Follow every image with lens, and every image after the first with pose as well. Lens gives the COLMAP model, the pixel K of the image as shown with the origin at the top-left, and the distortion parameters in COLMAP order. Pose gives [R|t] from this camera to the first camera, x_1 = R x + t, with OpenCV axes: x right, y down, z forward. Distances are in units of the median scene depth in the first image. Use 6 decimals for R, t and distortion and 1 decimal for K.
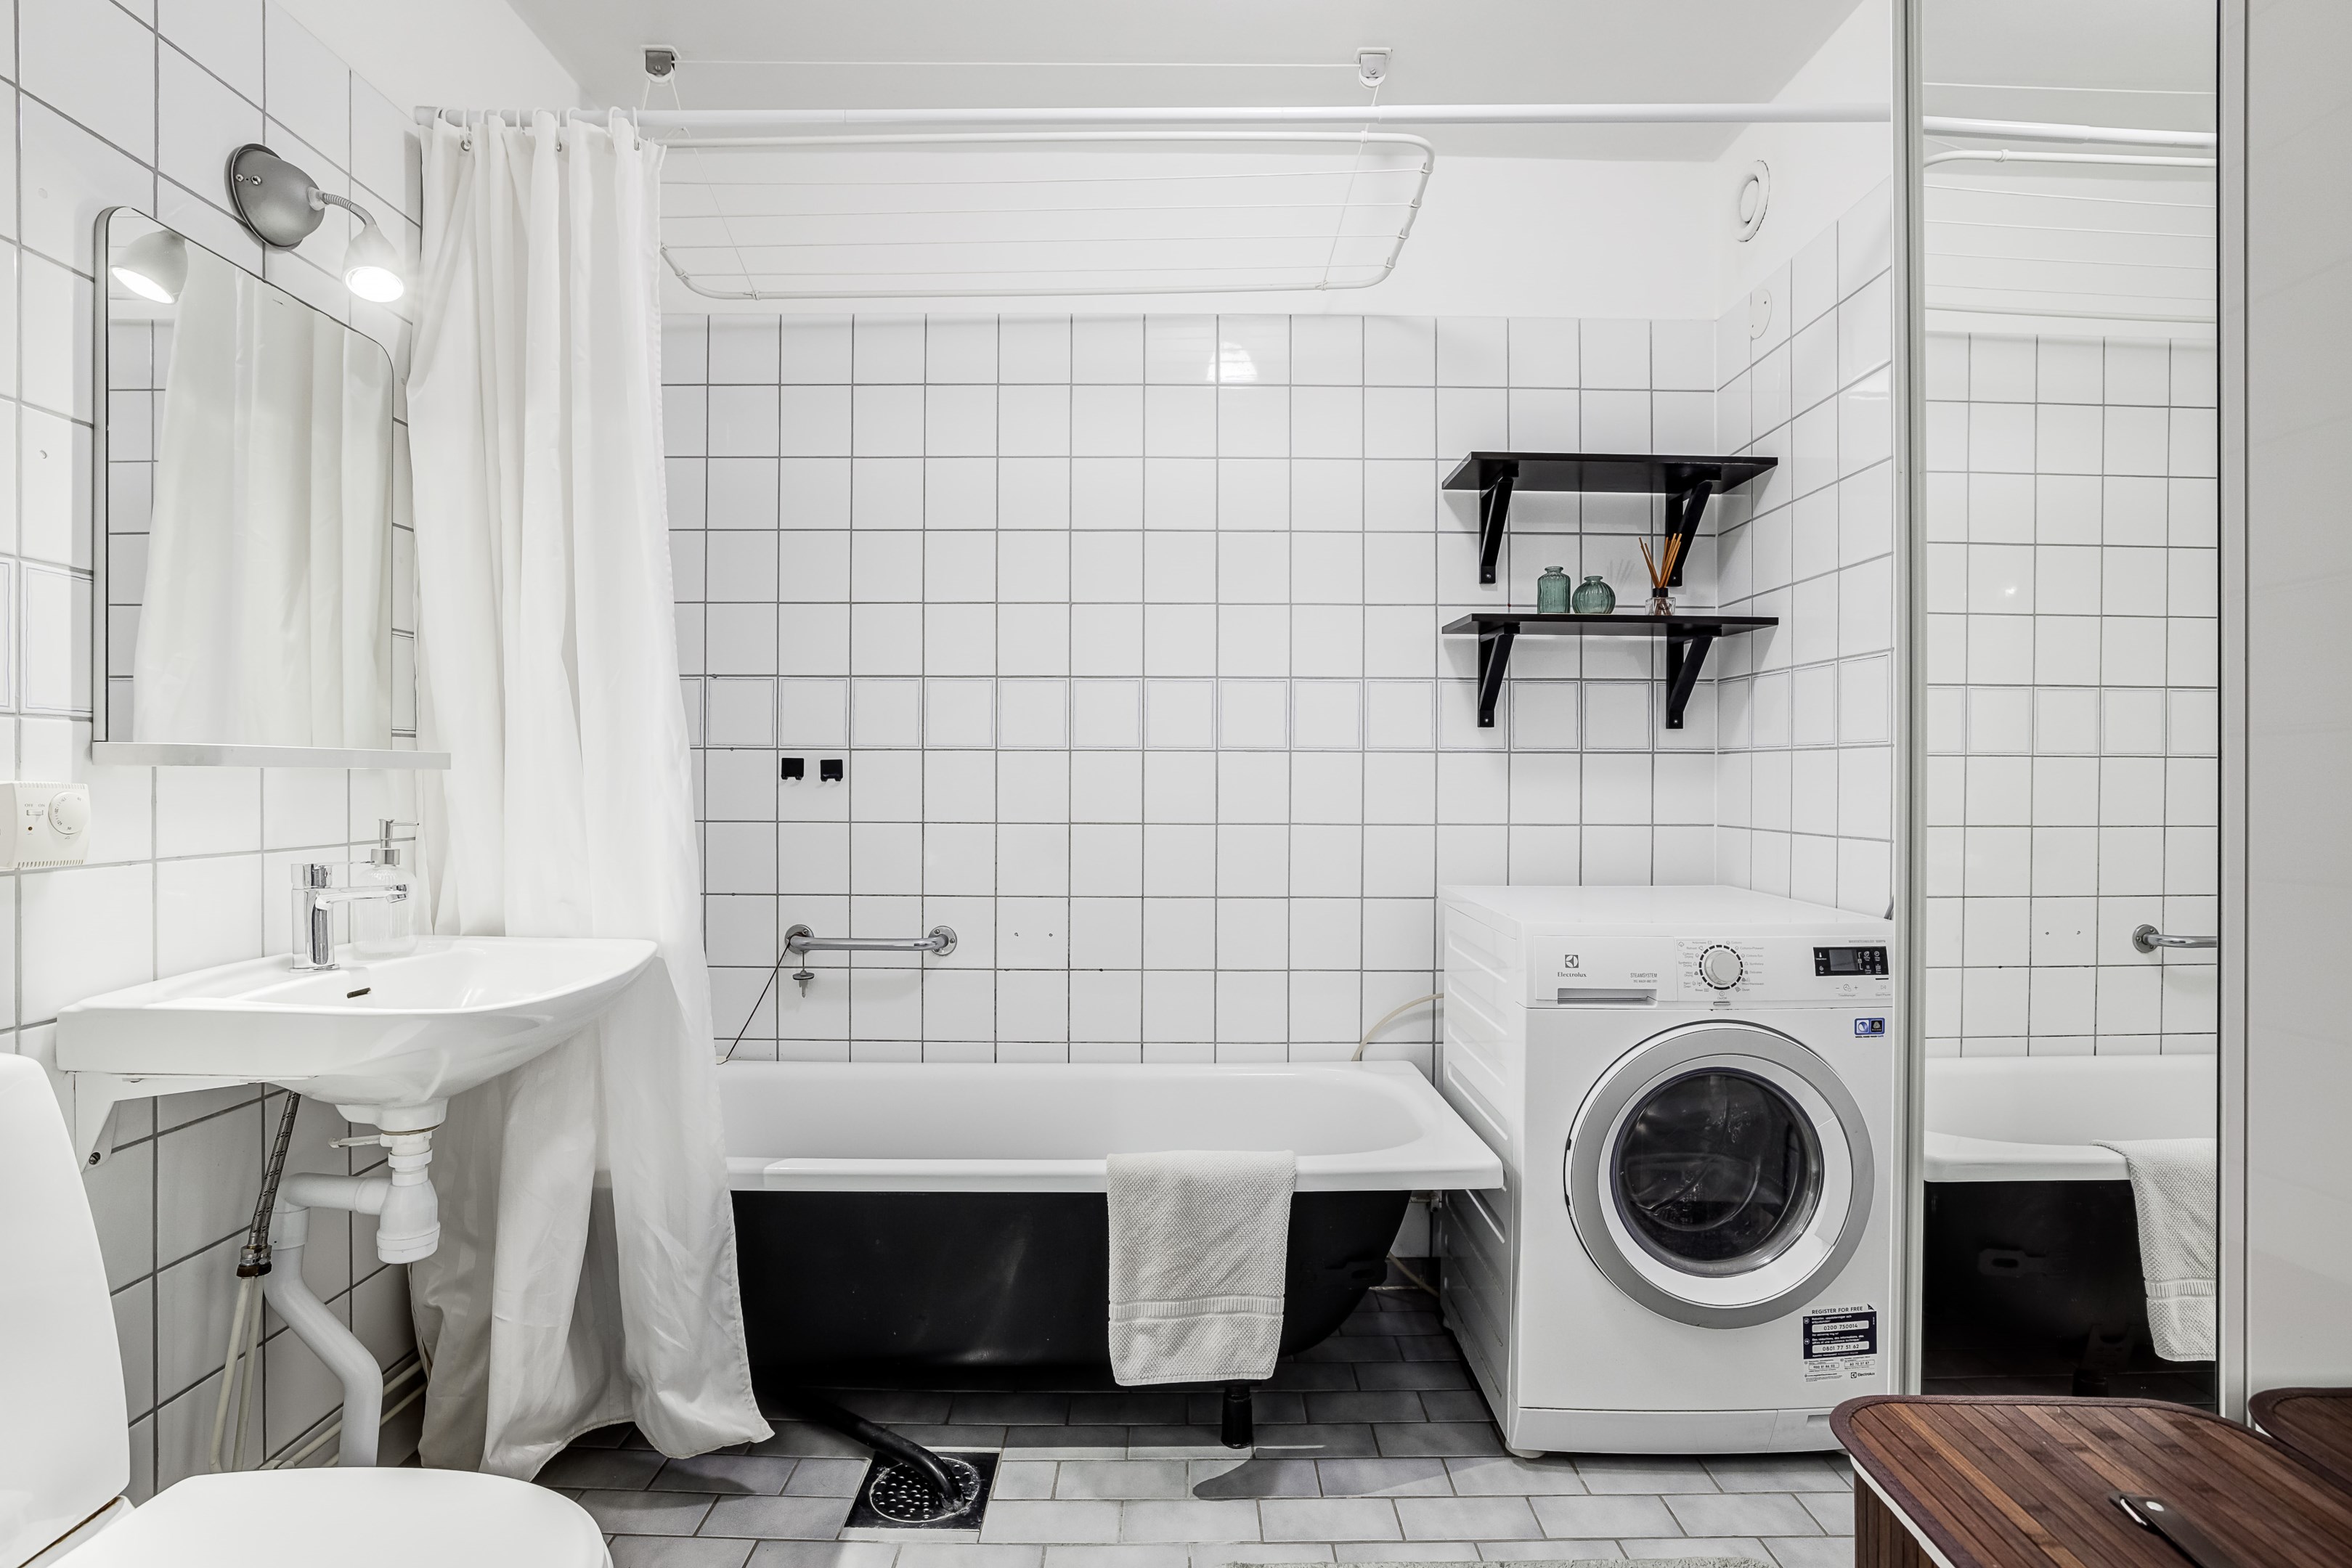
lens RADIAL K [[1156.1, 0, 1177.3], [0, 1156.1, 778.6], [0, 0, 1]] dist [-0.001508, 0.000269]
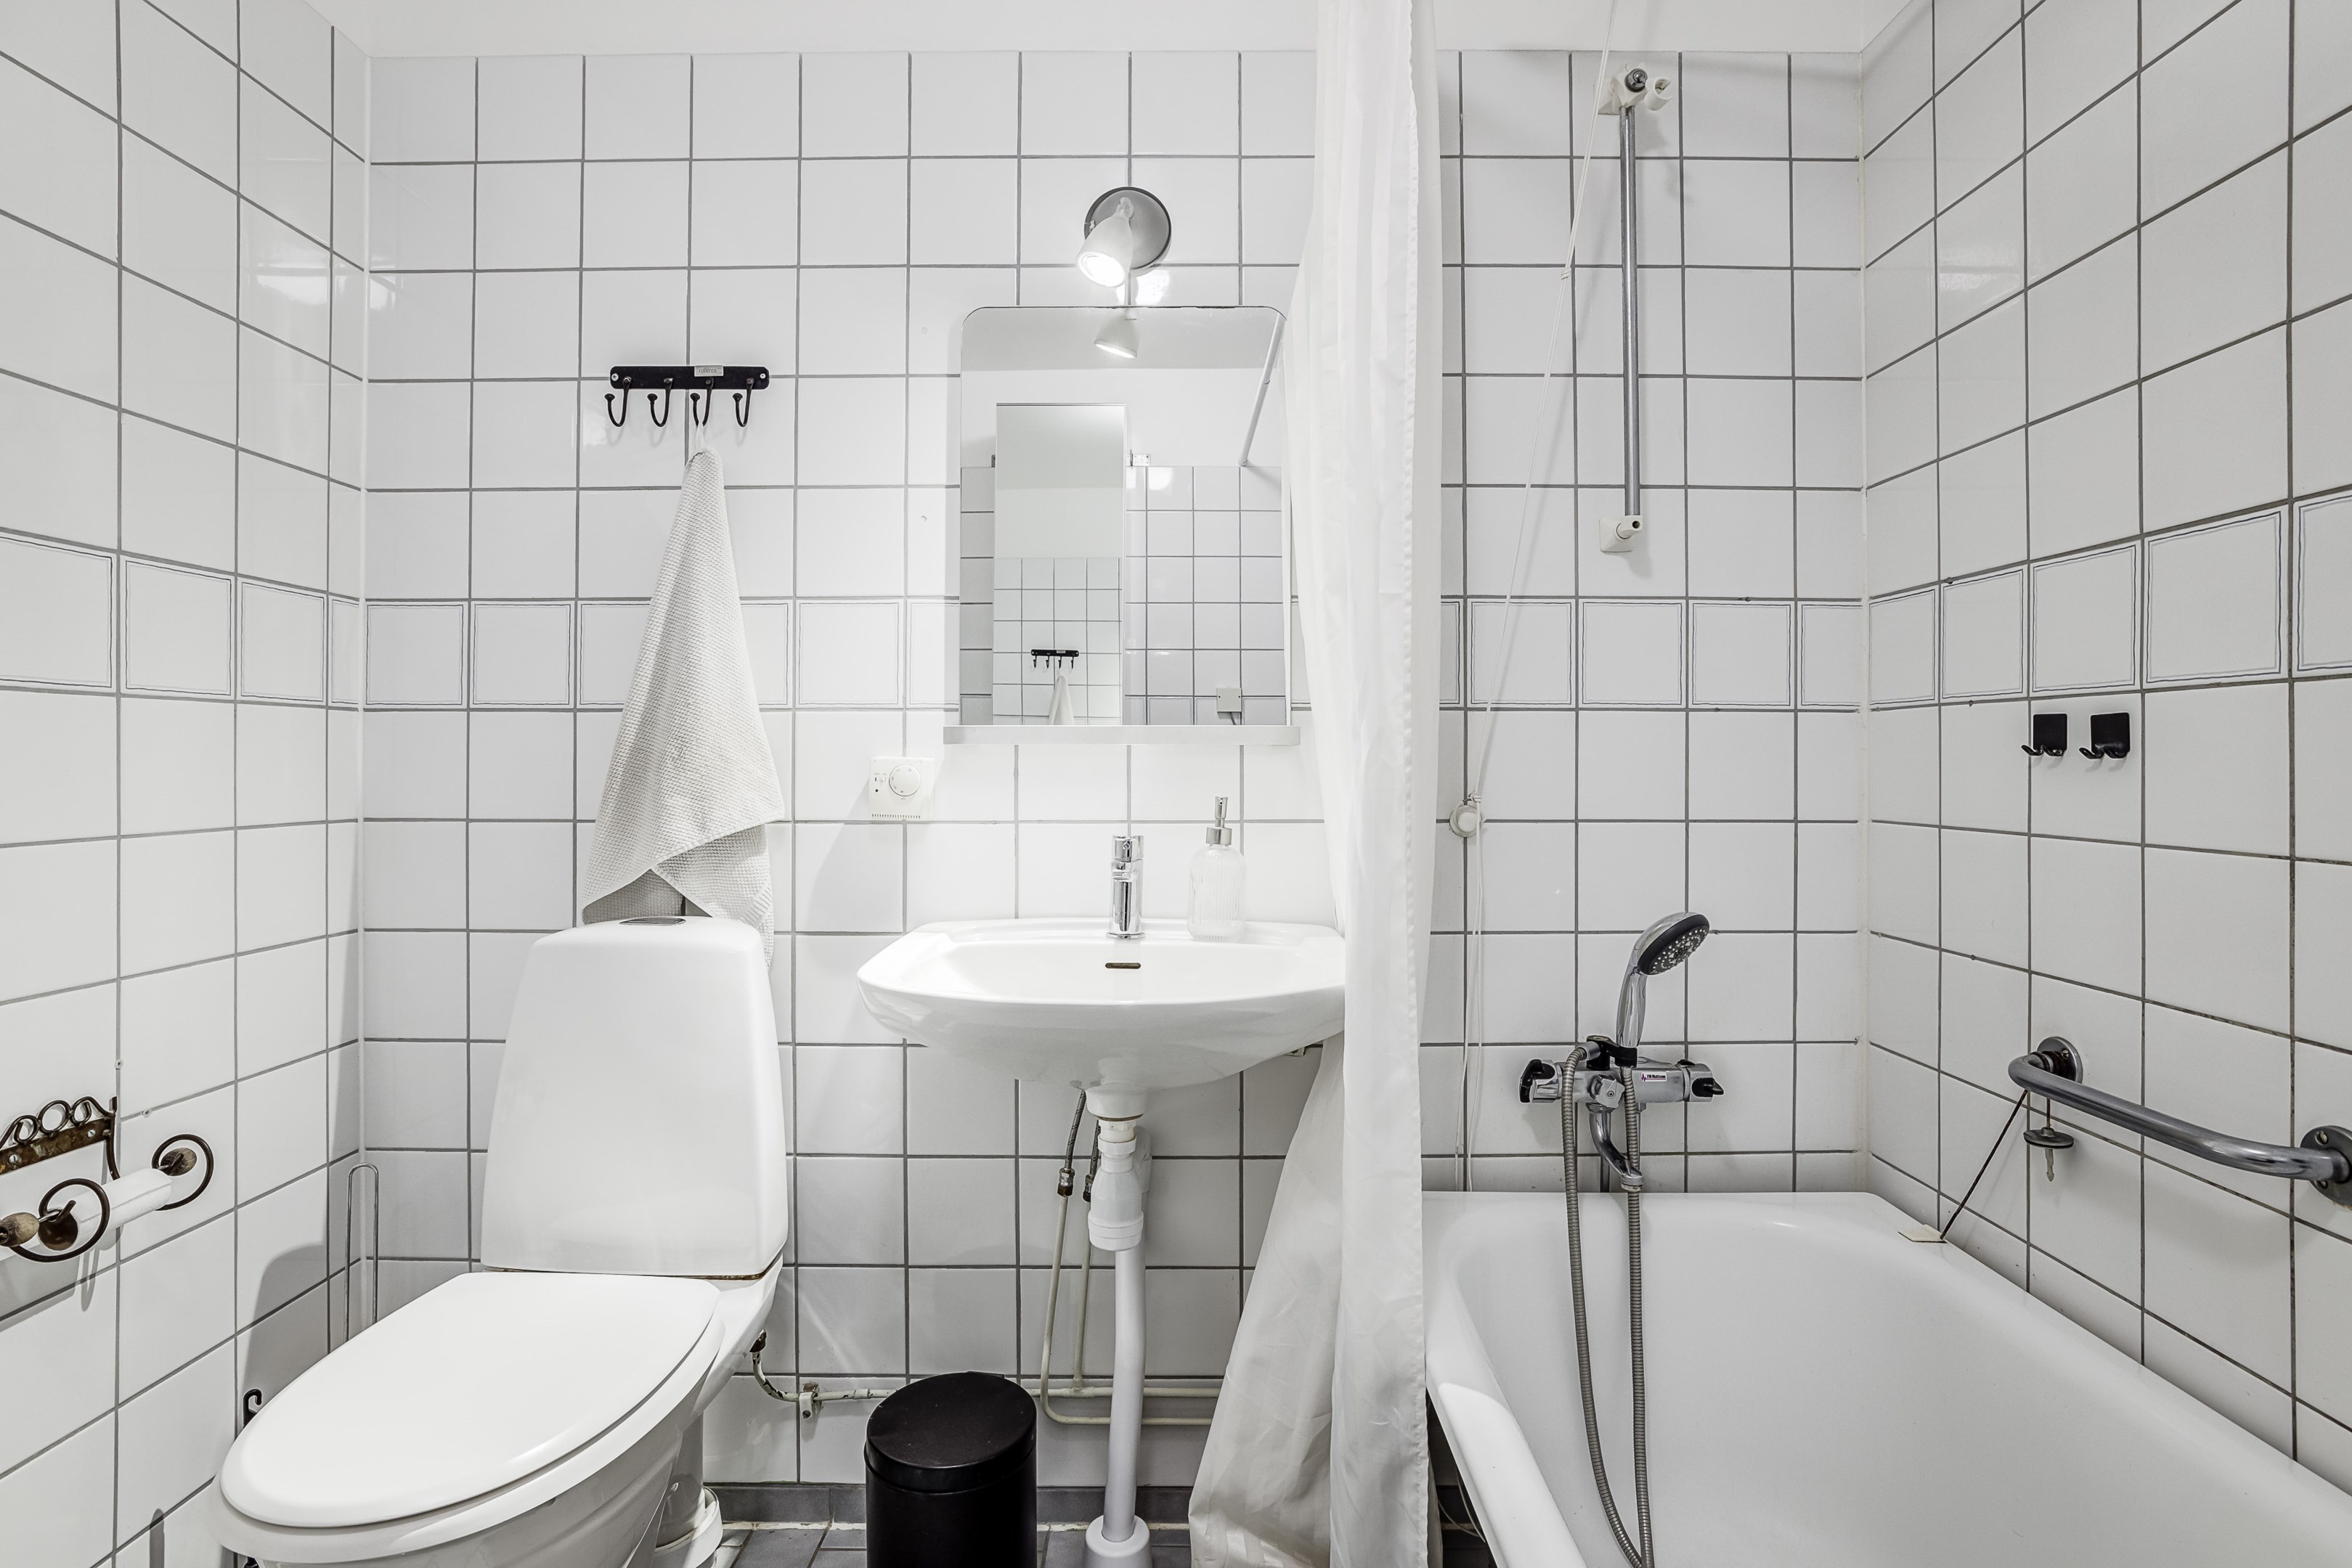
lens RADIAL K [[1156.1, 0, 1175.9], [0, 1156.1, 779.9], [0, 0, 1]] dist [-0.001508, 0.000269]
pose [[0.007885, 0.010005, -0.999919, 0.182251], [-0.001524, 0.999949, 0.009994, 0.006985], [0.999968, 0.001446, 0.007900, 0.605482]]
